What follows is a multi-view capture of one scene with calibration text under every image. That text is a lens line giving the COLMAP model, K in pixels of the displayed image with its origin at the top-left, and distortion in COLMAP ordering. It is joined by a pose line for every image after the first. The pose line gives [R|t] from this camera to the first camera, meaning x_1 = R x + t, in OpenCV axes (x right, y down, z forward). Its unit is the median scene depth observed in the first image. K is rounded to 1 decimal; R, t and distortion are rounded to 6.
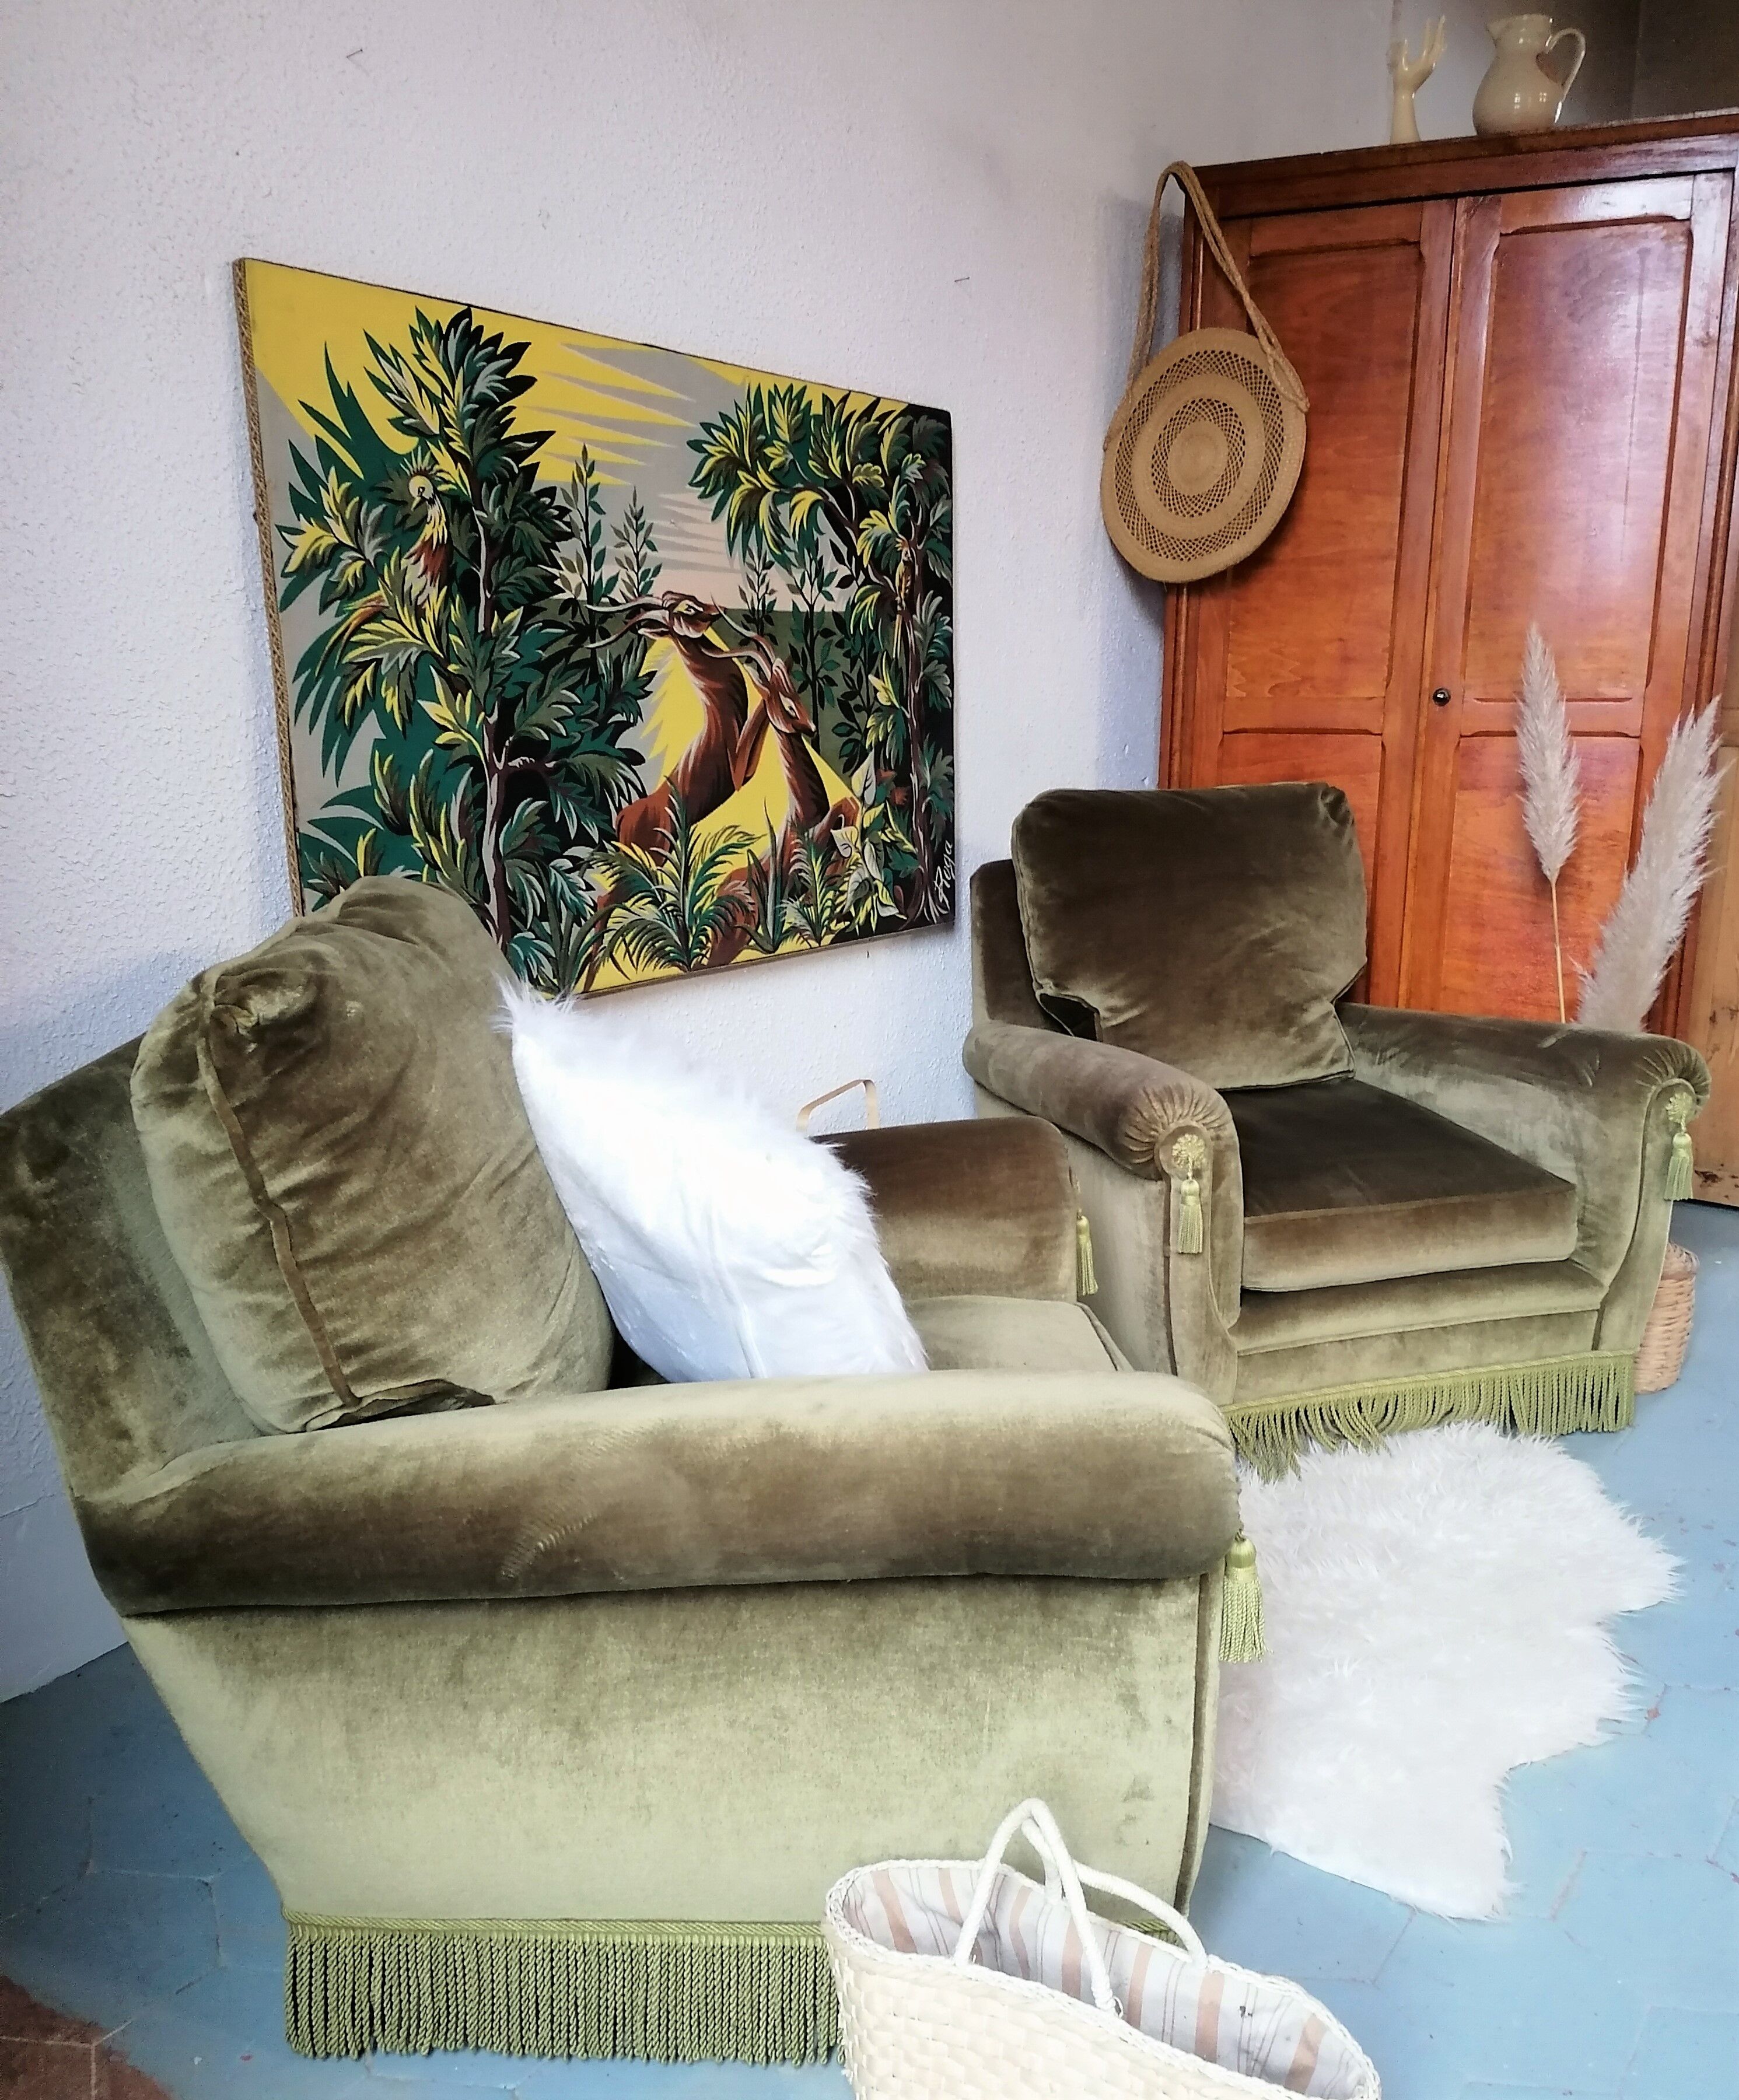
lens RADIAL K [[1758.1, 0, 891.4], [0, 1758.1, 1034.5], [0, 0, 1]] dist [0.097686, -0.100972]
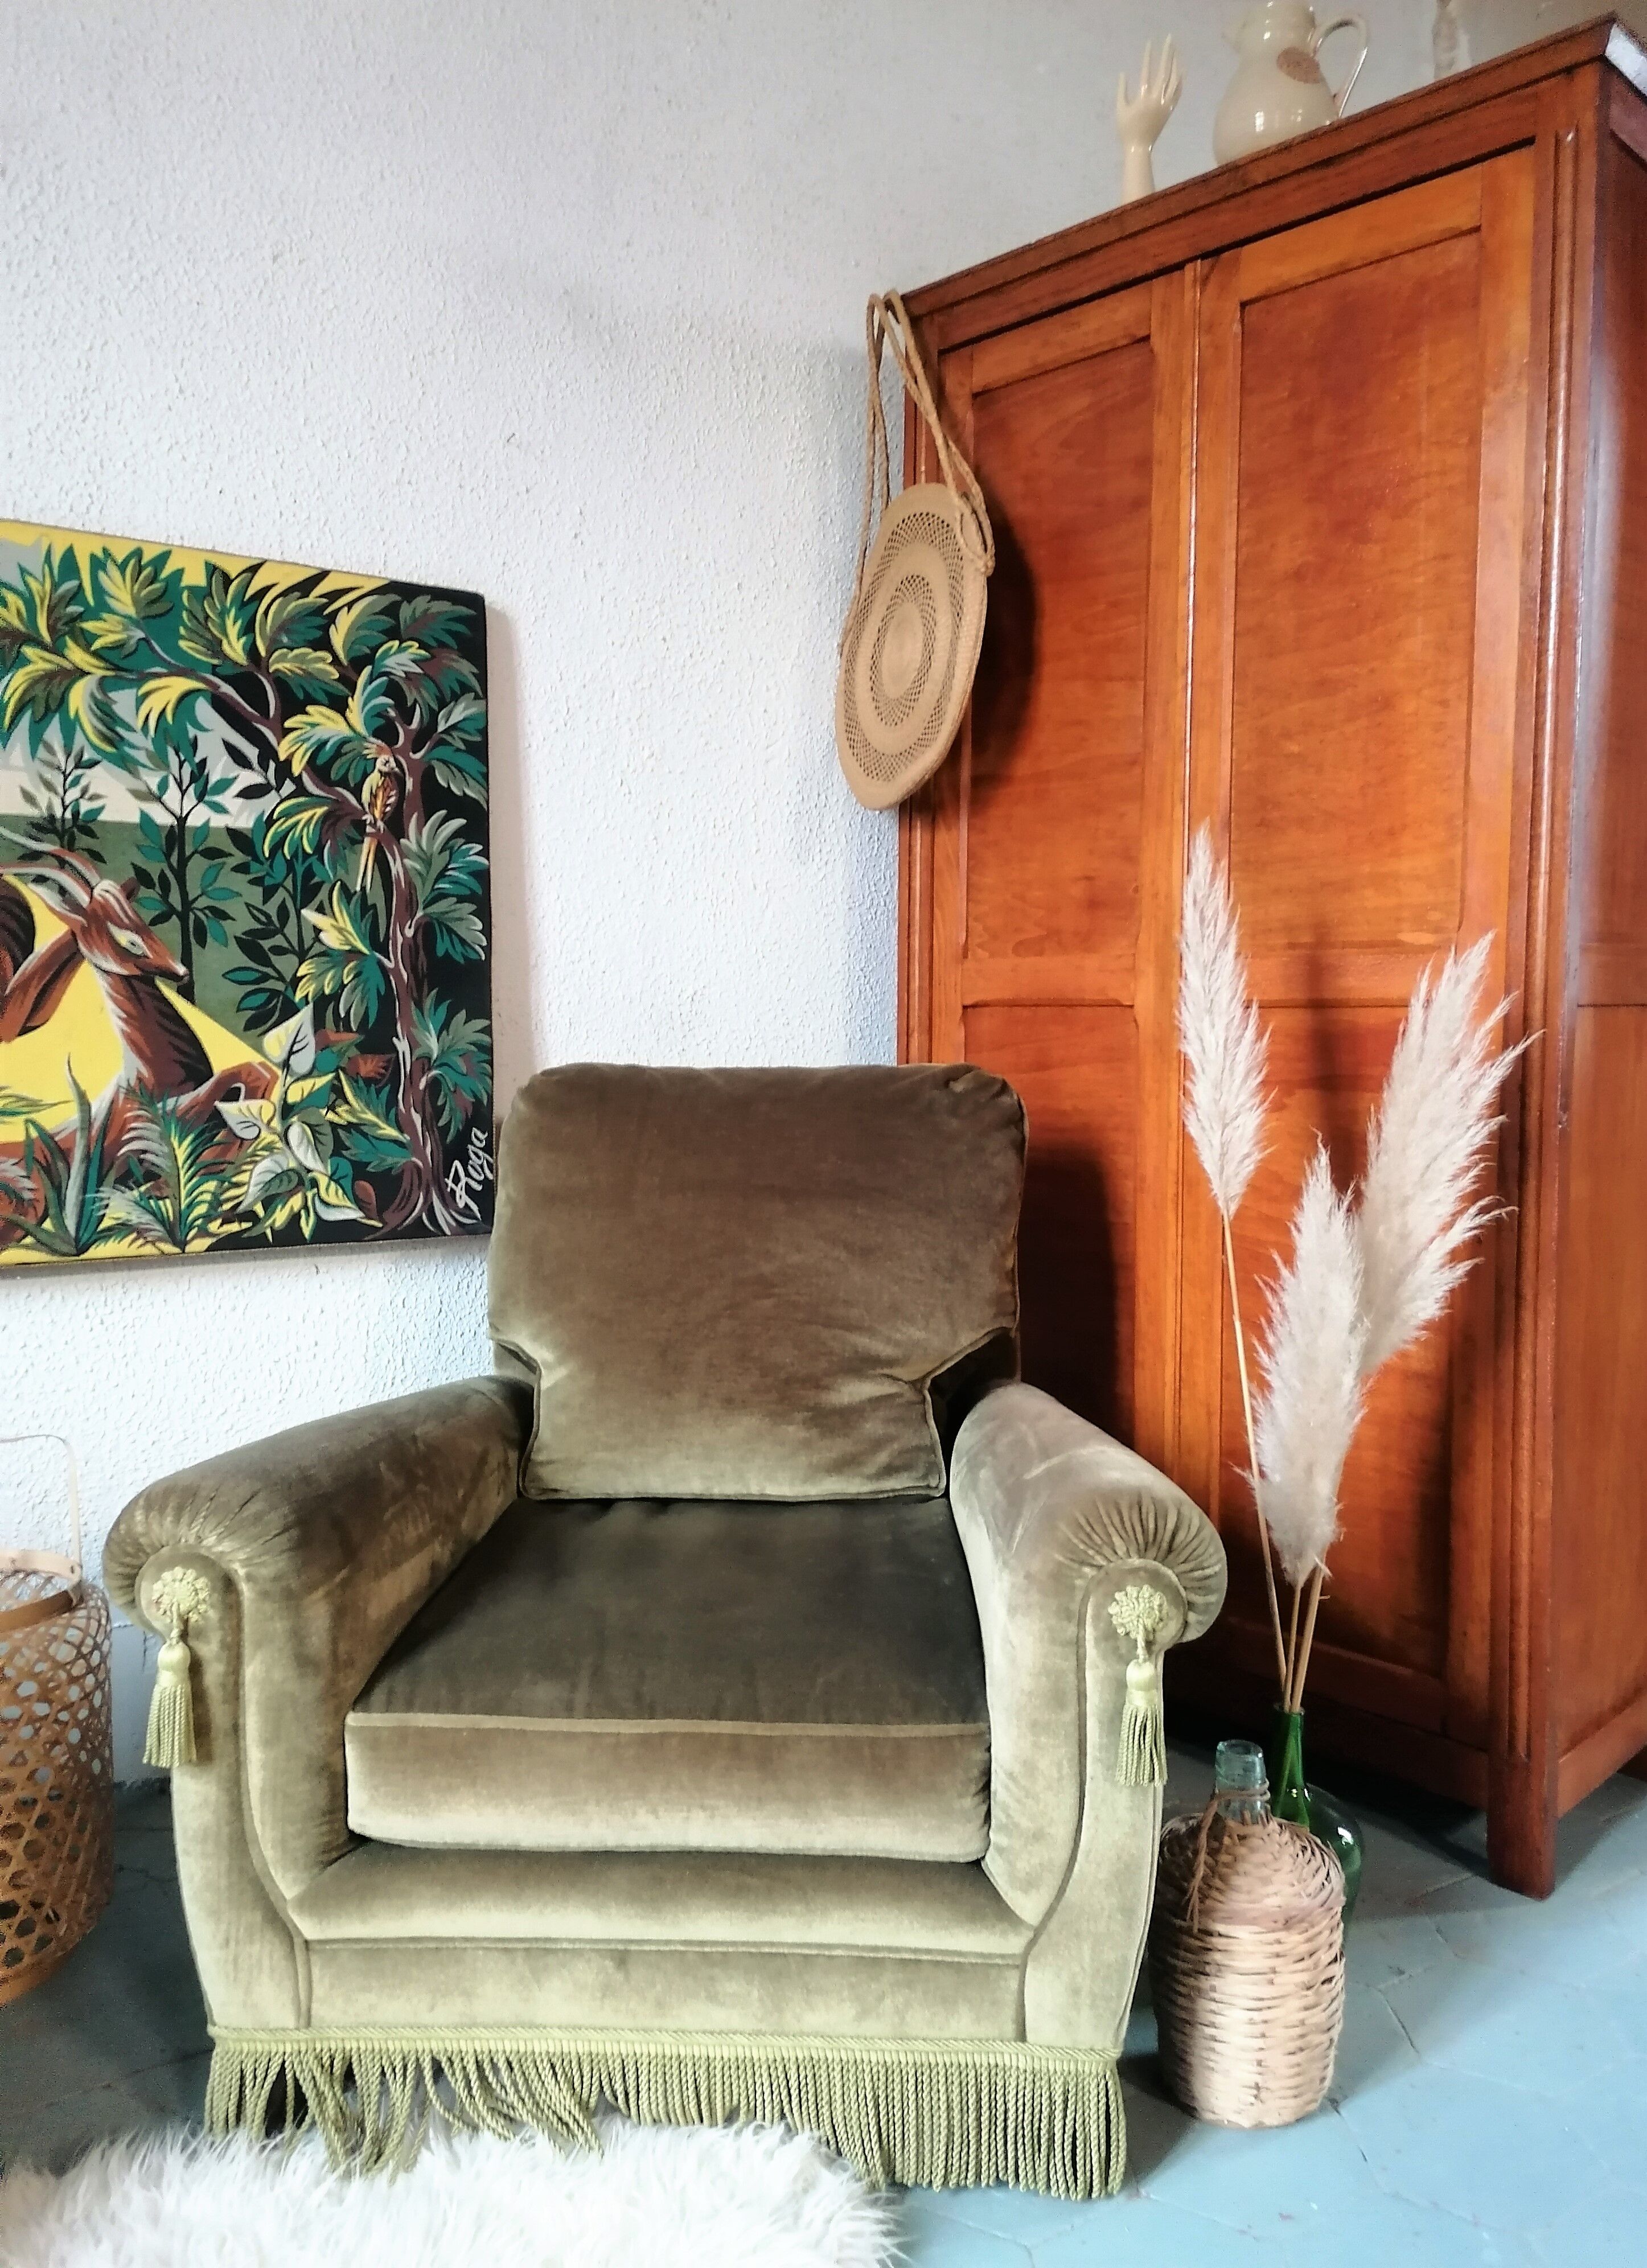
lens RADIAL K [[1708.1, 0, 863.9], [0, 1708.1, 1118.5], [0, 0, 1]] dist [0.104692, -0.112322]
pose [[0.932245, 0.025970, -0.360894, 0.543094], [-0.078596, 0.988140, -0.131917, -0.034223], [0.353188, 0.151343, 0.923230, 0.434635]]
